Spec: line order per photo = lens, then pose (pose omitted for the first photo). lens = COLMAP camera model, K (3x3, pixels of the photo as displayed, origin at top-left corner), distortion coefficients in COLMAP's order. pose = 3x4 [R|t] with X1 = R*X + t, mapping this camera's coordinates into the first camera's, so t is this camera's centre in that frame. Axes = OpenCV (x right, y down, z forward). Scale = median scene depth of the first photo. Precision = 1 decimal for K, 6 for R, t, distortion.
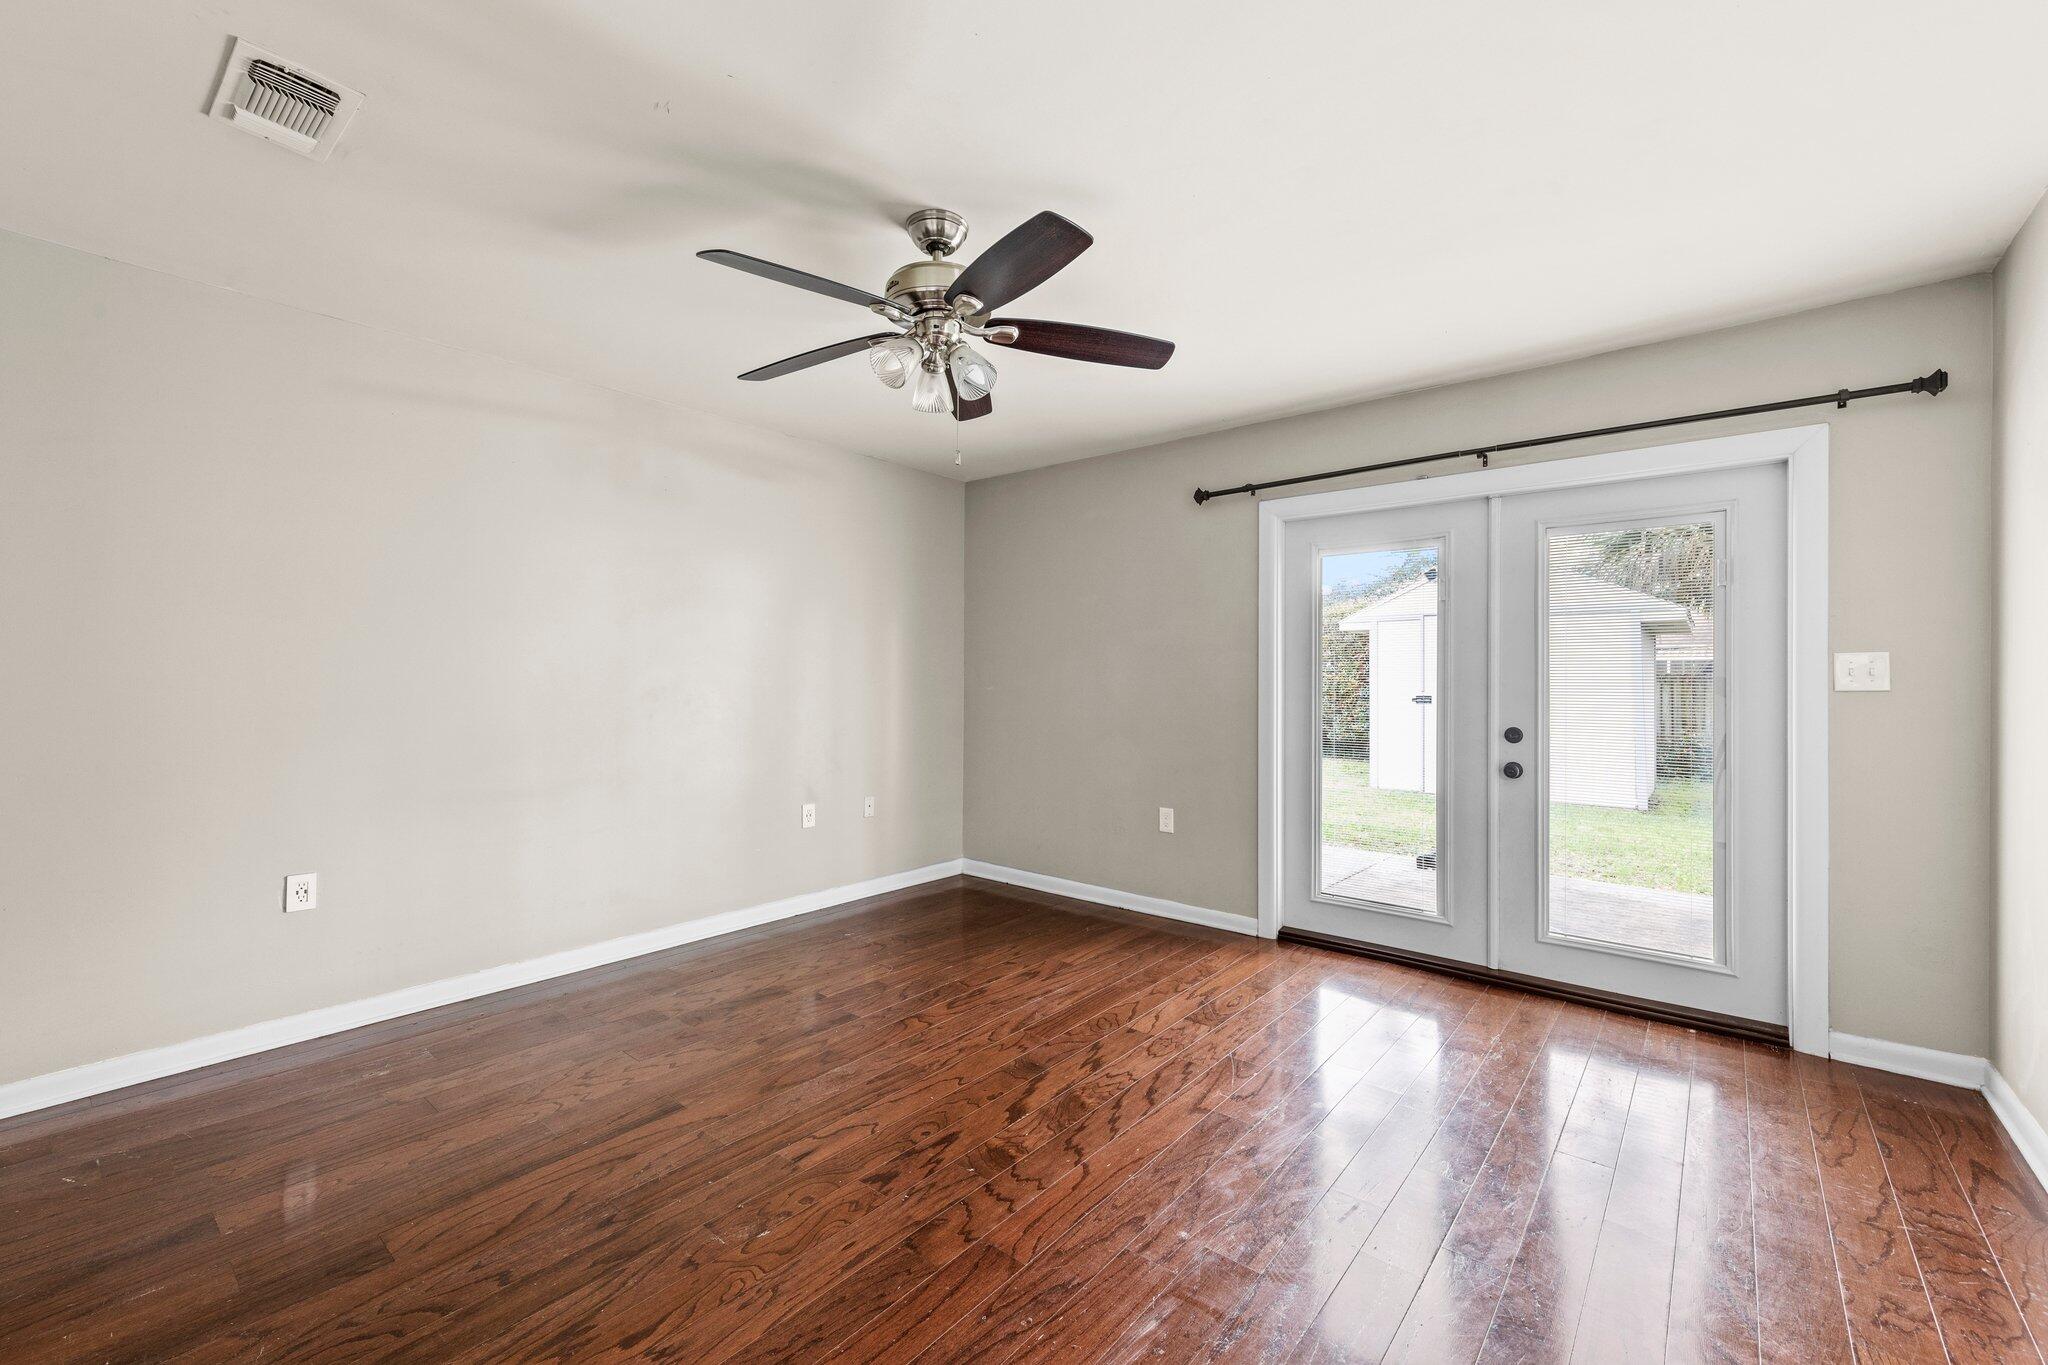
lens RADIAL K [[795.0, 0, 1025.1], [0, 795.0, 676.3], [0, 0, 1]] dist [0.006471, -0.000571]
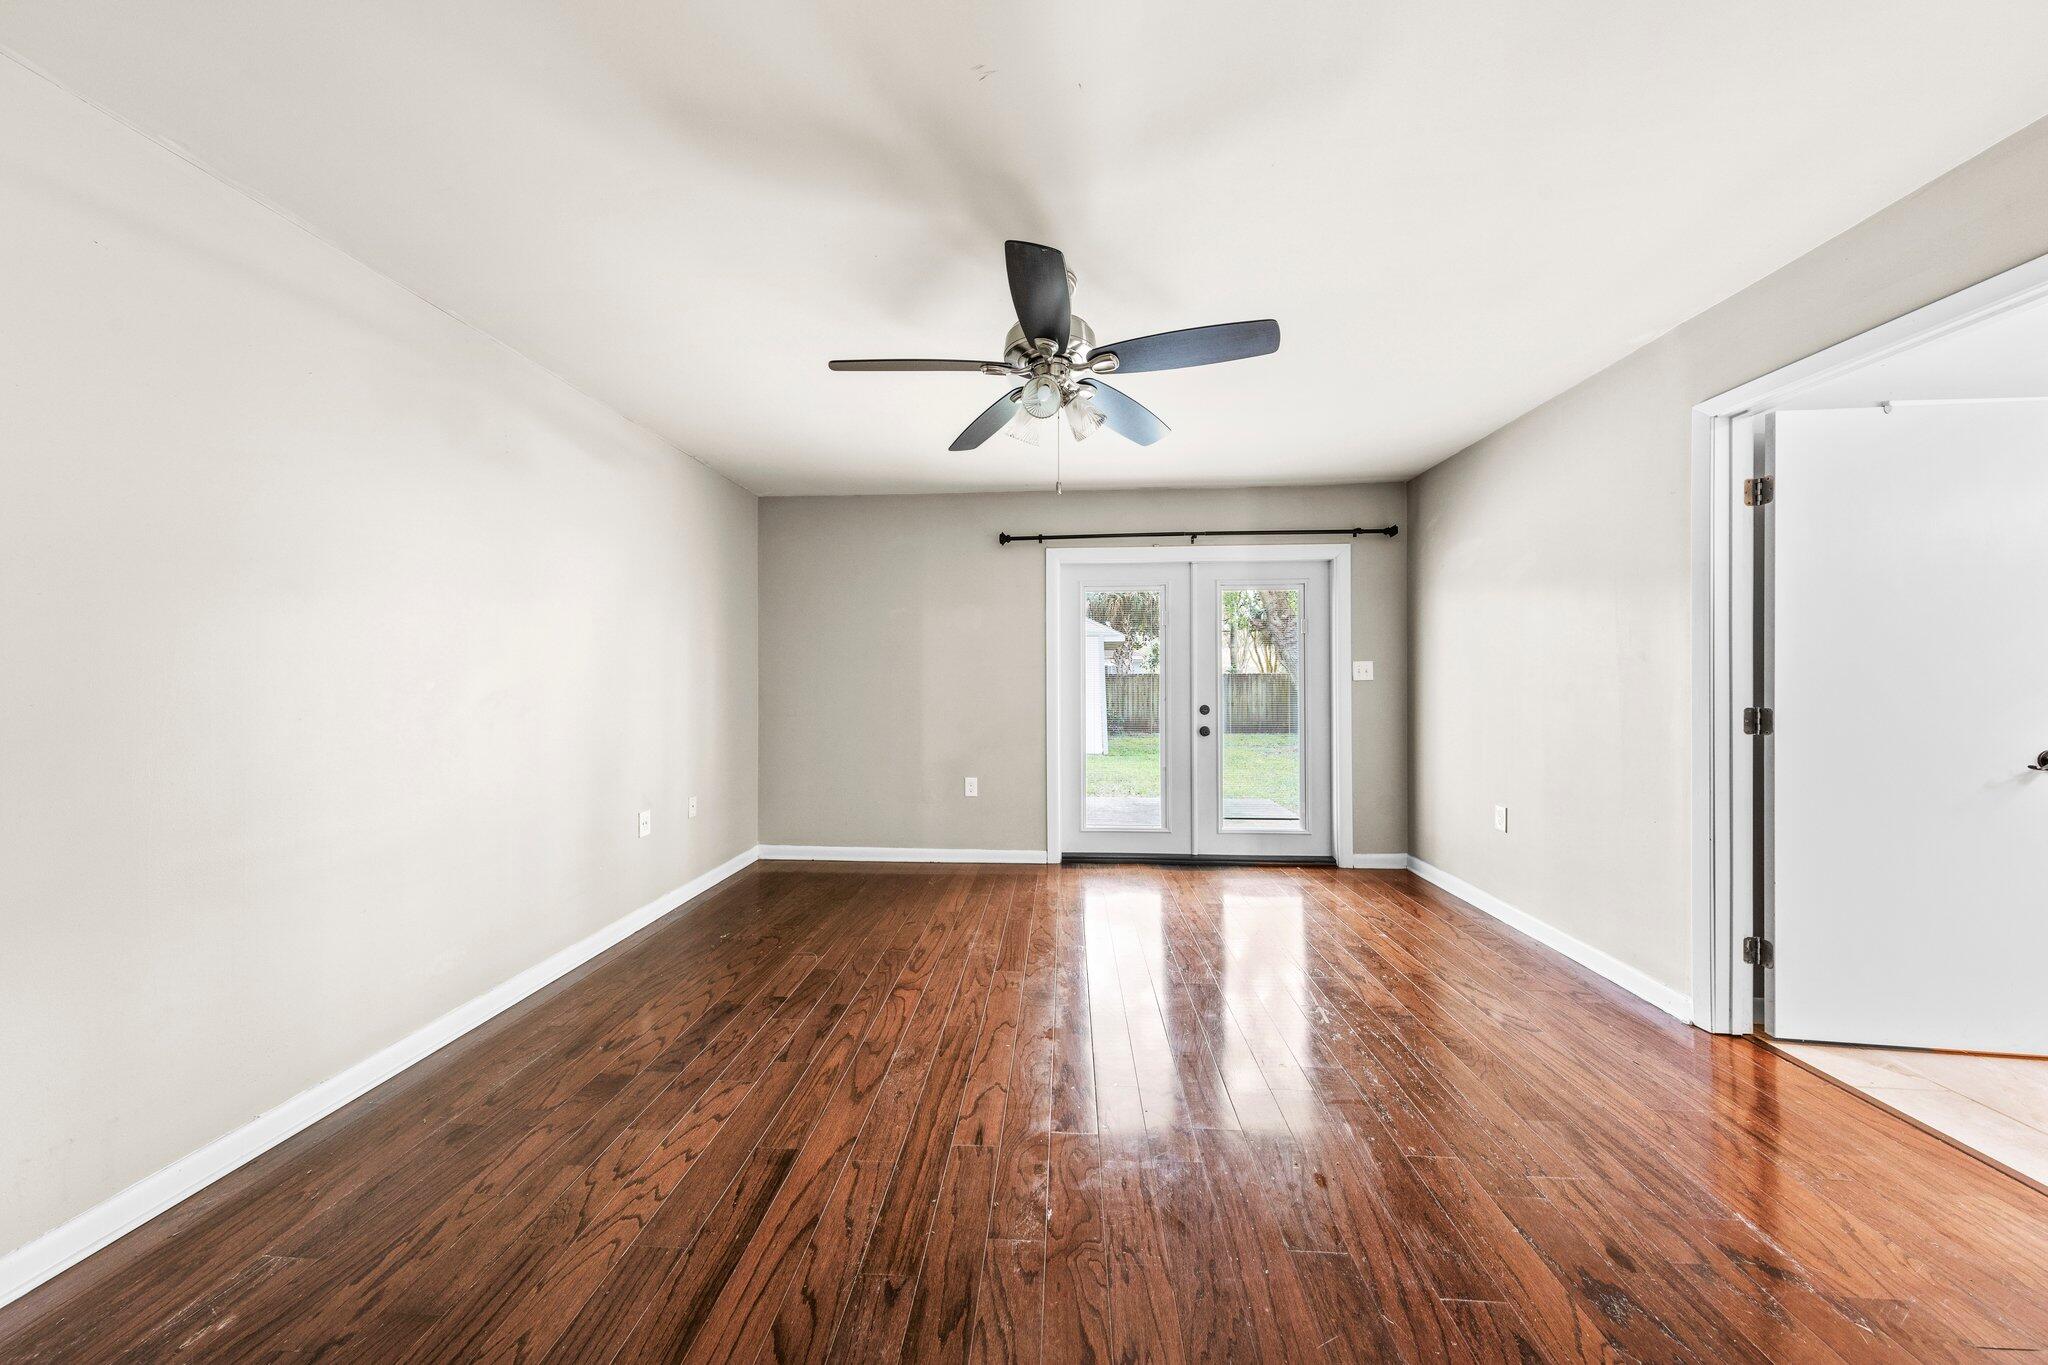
lens RADIAL K [[608.7, 0, 1027.9], [0, 608.7, 675.2], [0, 0, 1]] dist [0.007411, -0.000052]
pose [[0.820353, -0.003854, 0.571845, -0.426247], [0.004895, 0.999988, -0.000283, 0.001182], [-0.571837, 0.003031, 0.820362, 0.193818]]
